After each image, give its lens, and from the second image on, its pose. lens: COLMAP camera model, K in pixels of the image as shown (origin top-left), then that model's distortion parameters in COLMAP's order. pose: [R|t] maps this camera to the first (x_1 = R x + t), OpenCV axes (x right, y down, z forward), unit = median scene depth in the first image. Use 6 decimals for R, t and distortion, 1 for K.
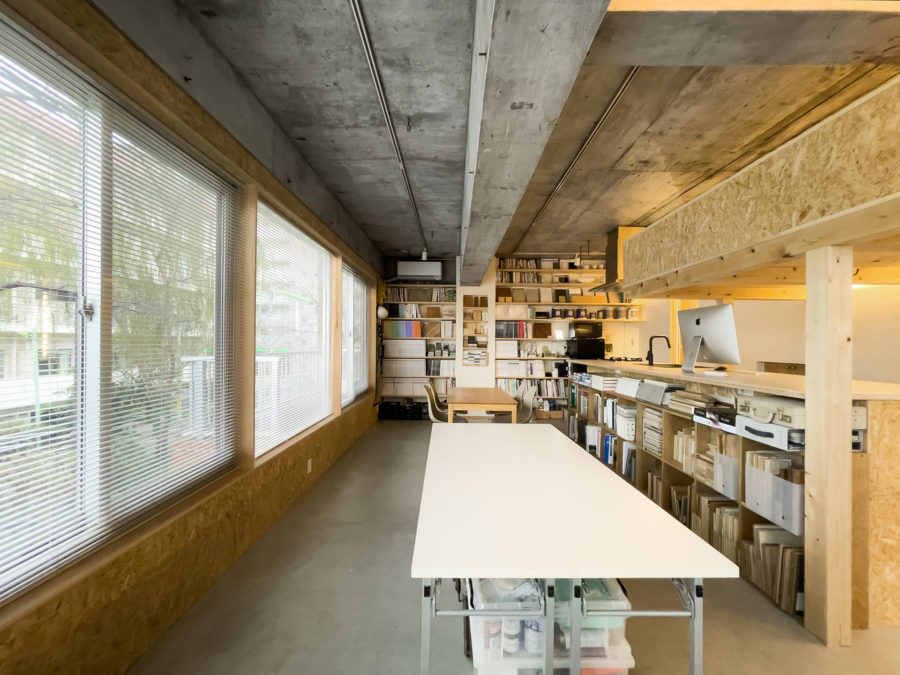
lens RADIAL K [[385.4, 0, 450.0], [0, 385.4, 337.5], [0, 0, 1]] dist [0.001862, -0.000004]
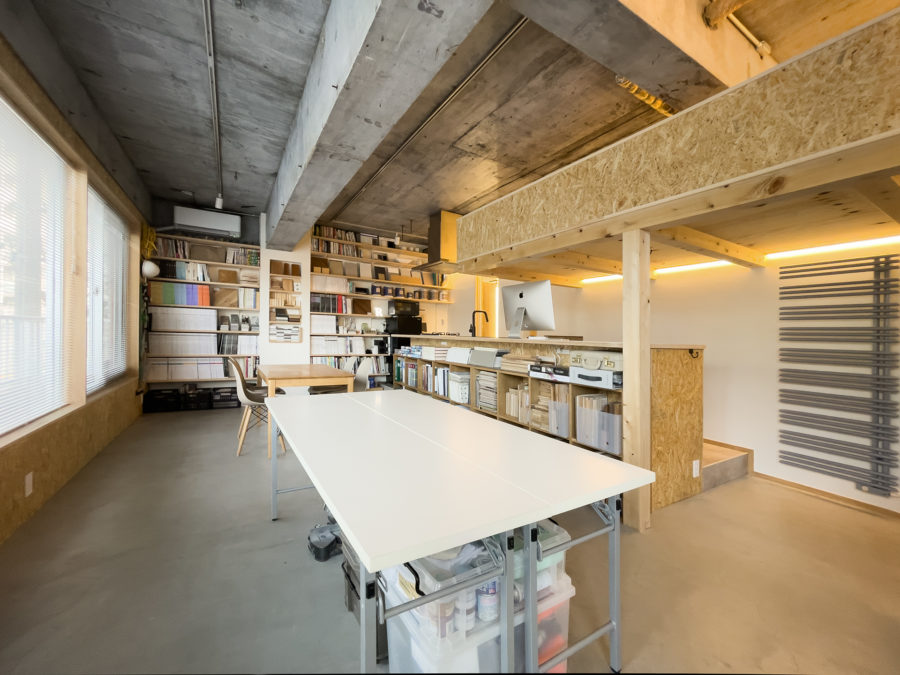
lens RADIAL K [[378.1, 0, 450.0], [0, 378.1, 337.5], [0, 0, 1]] dist [-0.002634, -0.000304]
pose [[0.847047, 0.020665, 0.531116, -0.110268], [-0.029985, 0.999510, 0.008931, 0.066701], [-0.530671, -0.023491, 0.847252, 0.125940]]
